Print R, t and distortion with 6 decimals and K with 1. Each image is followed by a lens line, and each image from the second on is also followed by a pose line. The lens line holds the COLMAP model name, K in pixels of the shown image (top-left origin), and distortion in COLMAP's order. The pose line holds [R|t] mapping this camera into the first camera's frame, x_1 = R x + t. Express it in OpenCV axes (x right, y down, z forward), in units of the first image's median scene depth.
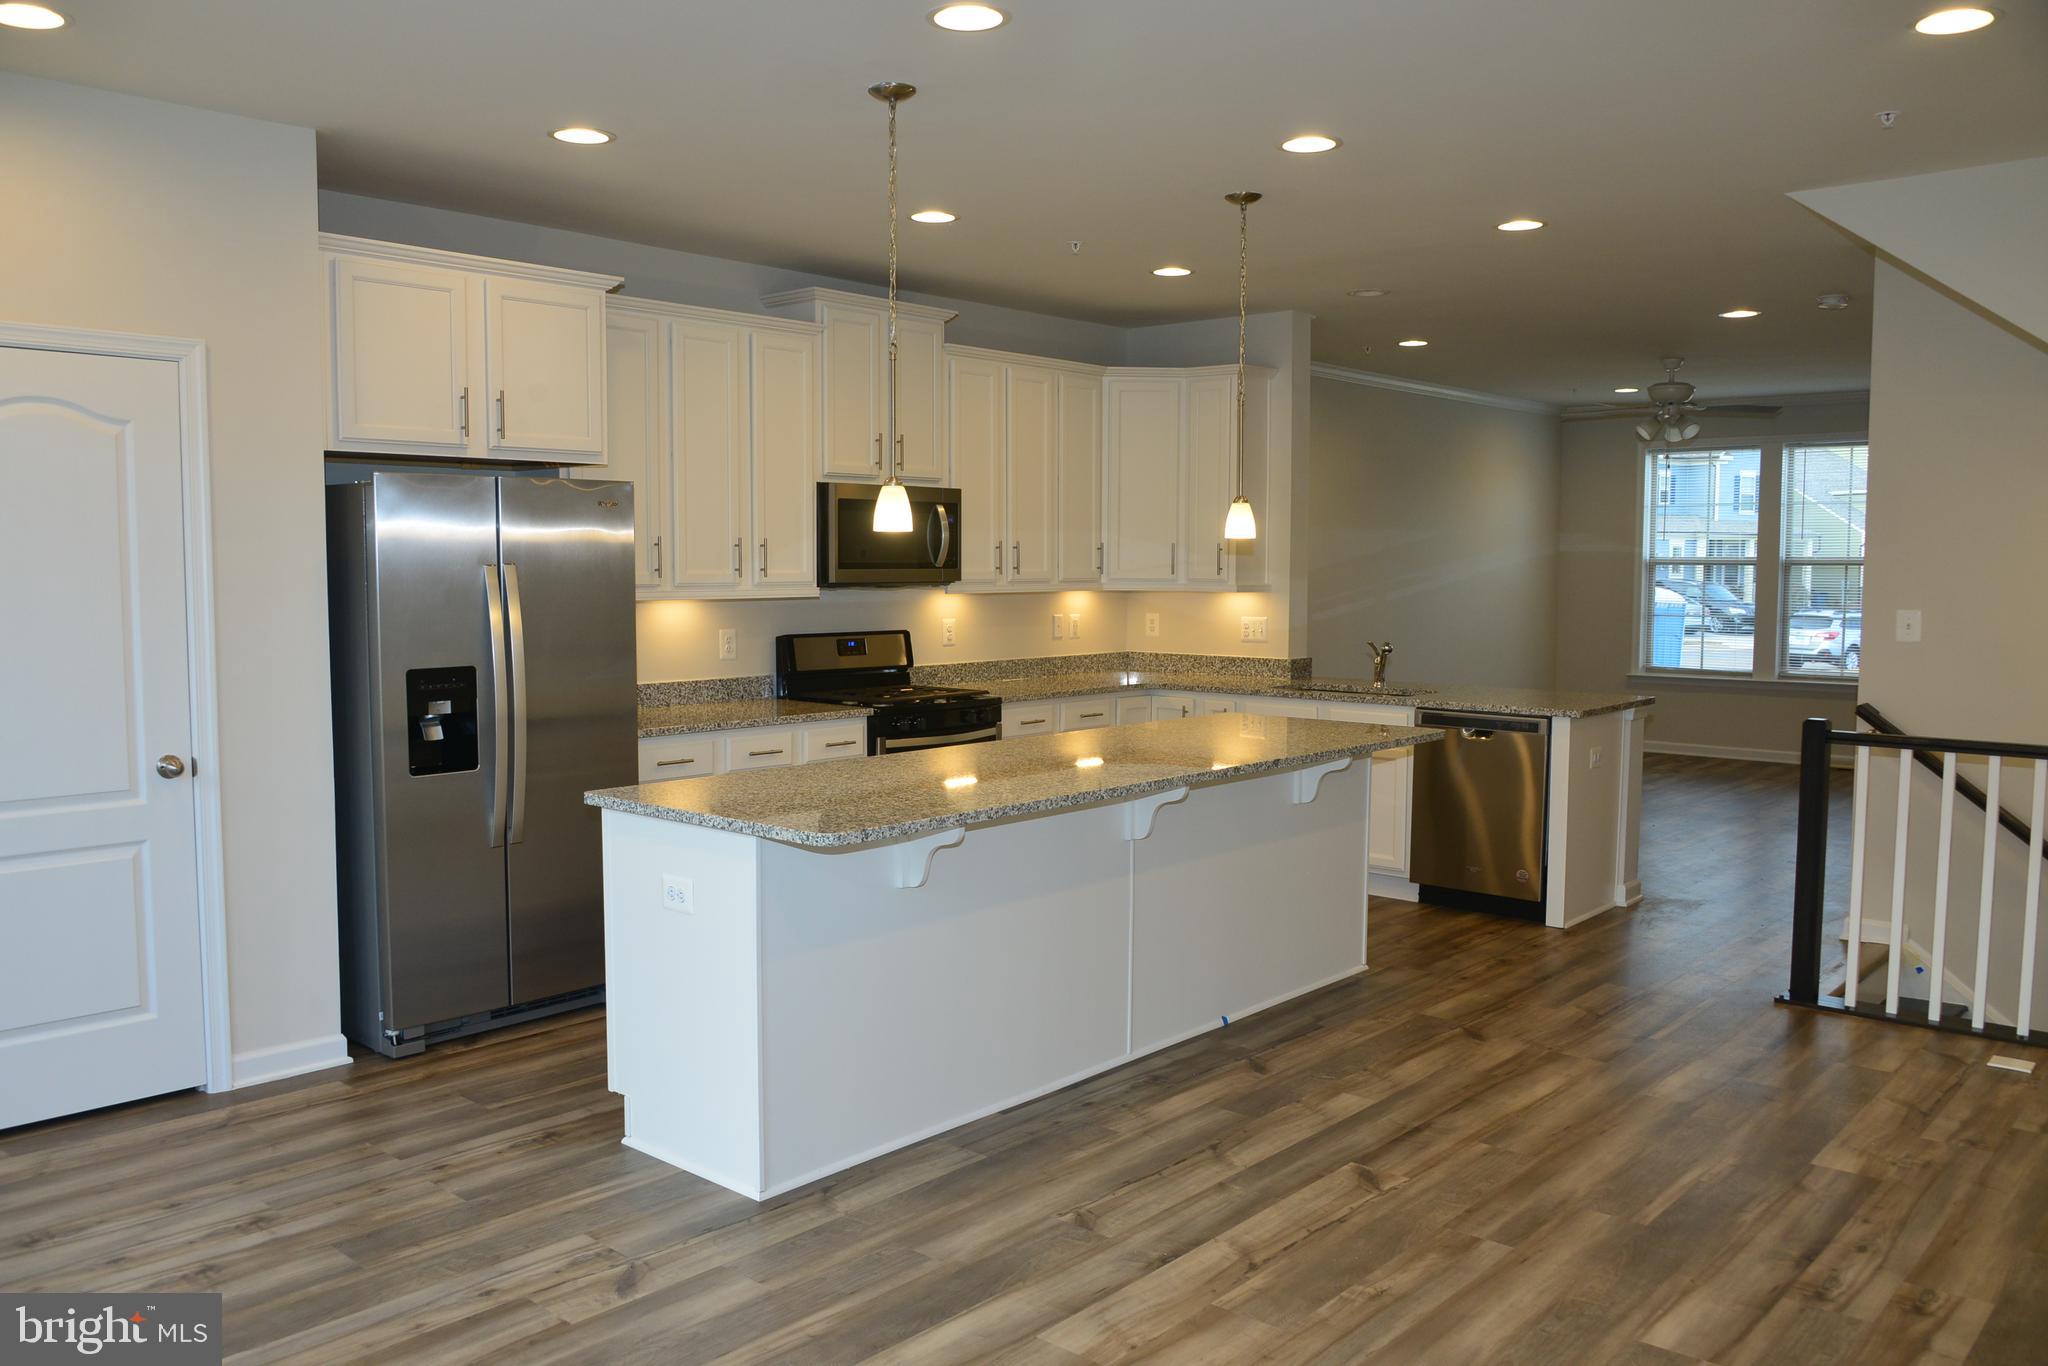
lens RADIAL K [[1595.1, 0, 1013.1], [0, 1595.1, 683.8], [0, 0, 1]] dist [-0.035843, -0.021529]
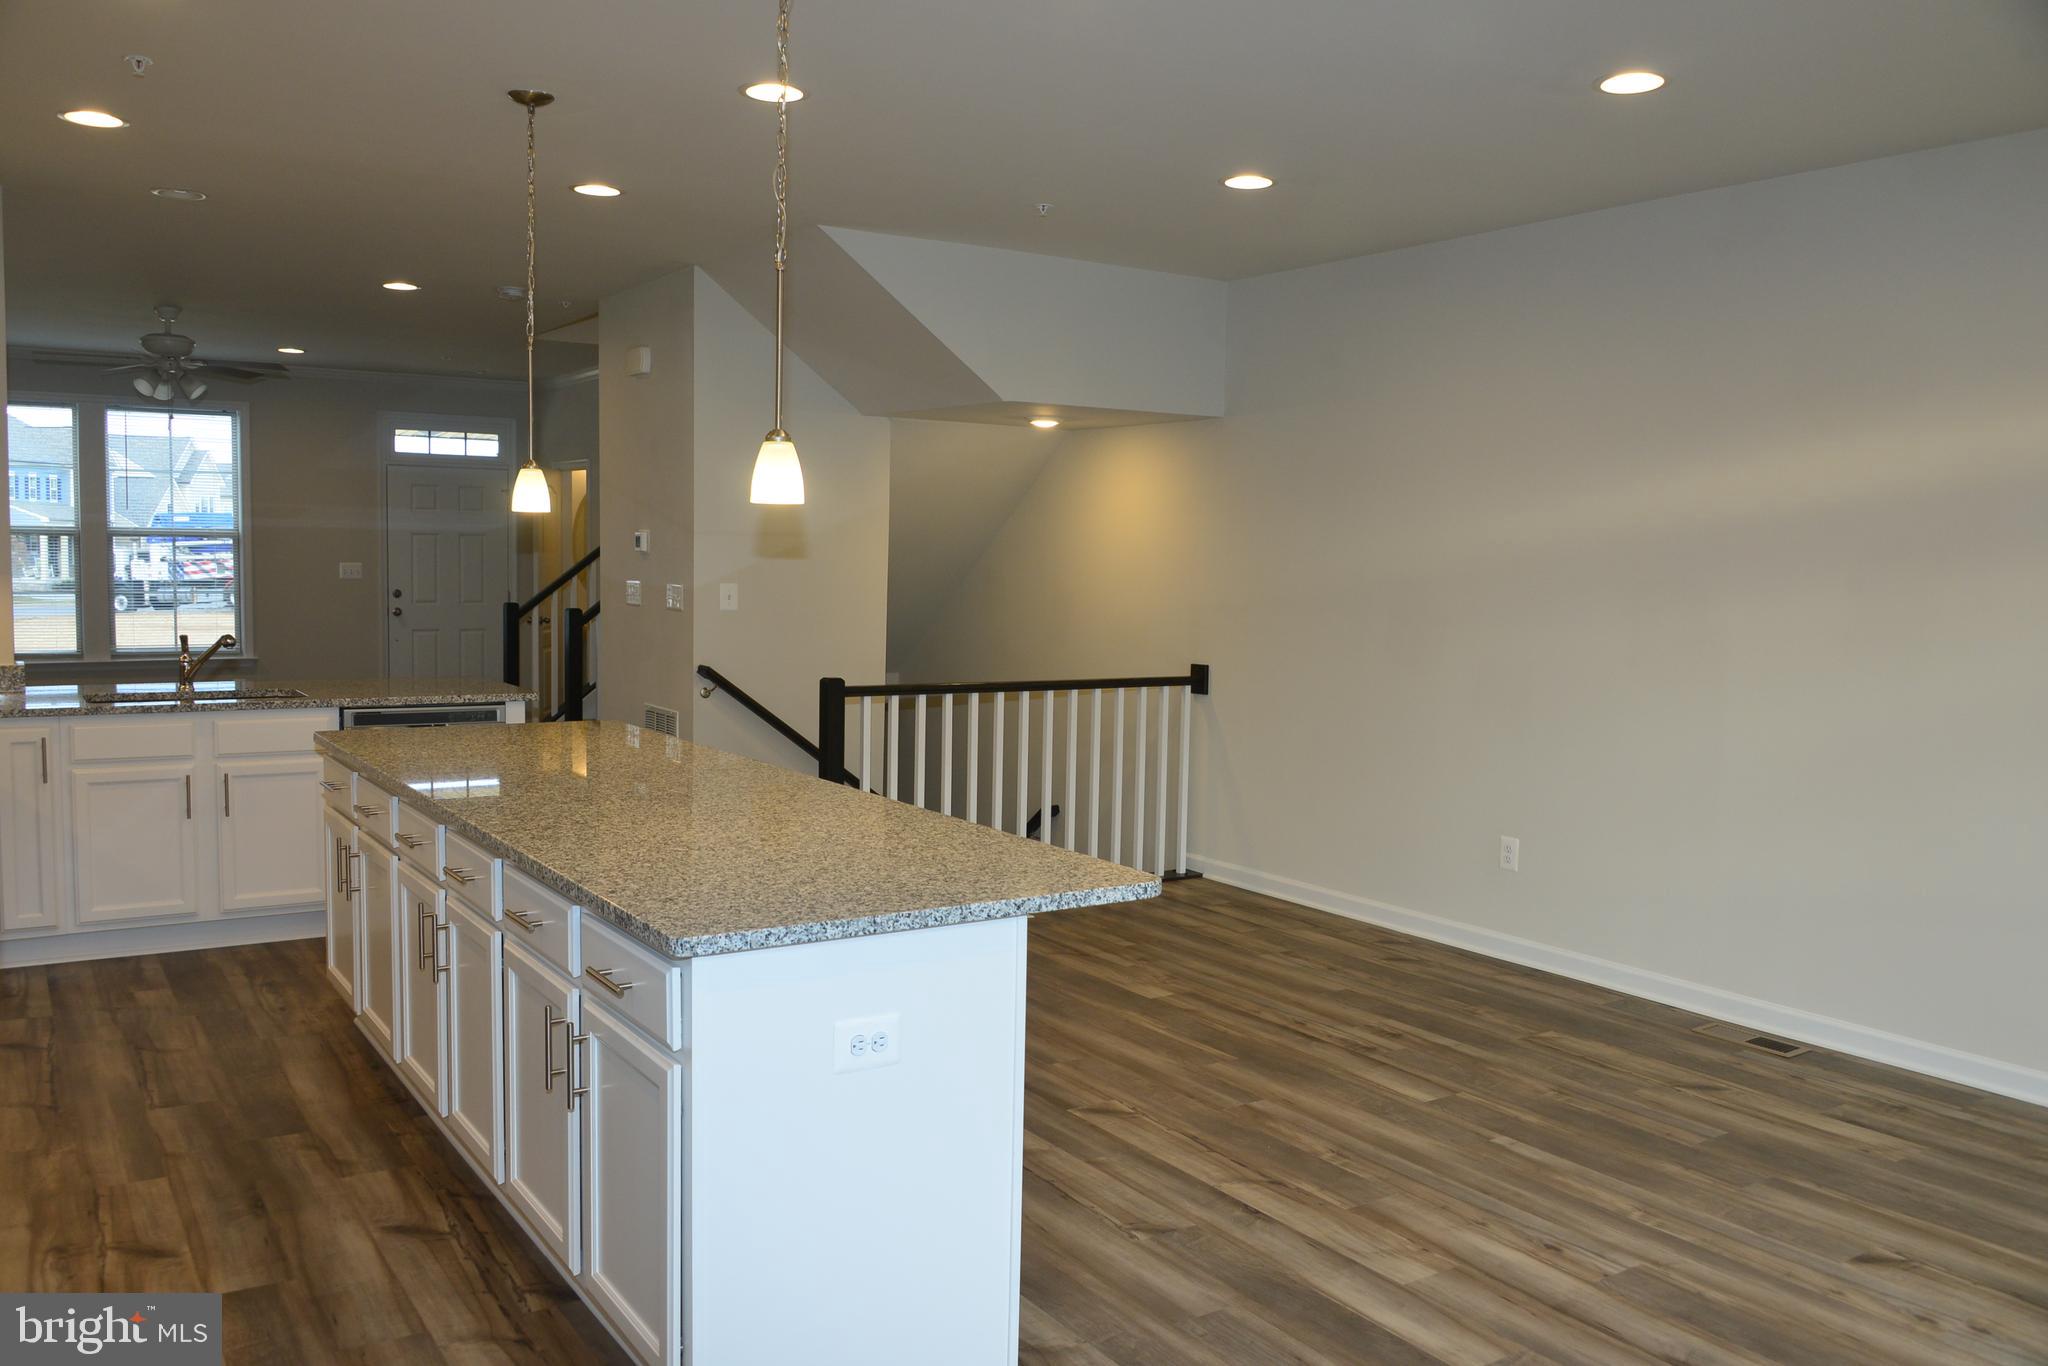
lens RADIAL K [[1595.1, 0, 1018.6], [0, 1595.1, 681.8], [0, 0, 1]] dist [-0.035843, -0.021529]
pose [[0.257075, -0.075504, 0.963437, -0.902509], [0.055165, 0.996464, 0.063372, -0.063051], [-0.964816, 0.036857, 0.260331, 0.827298]]
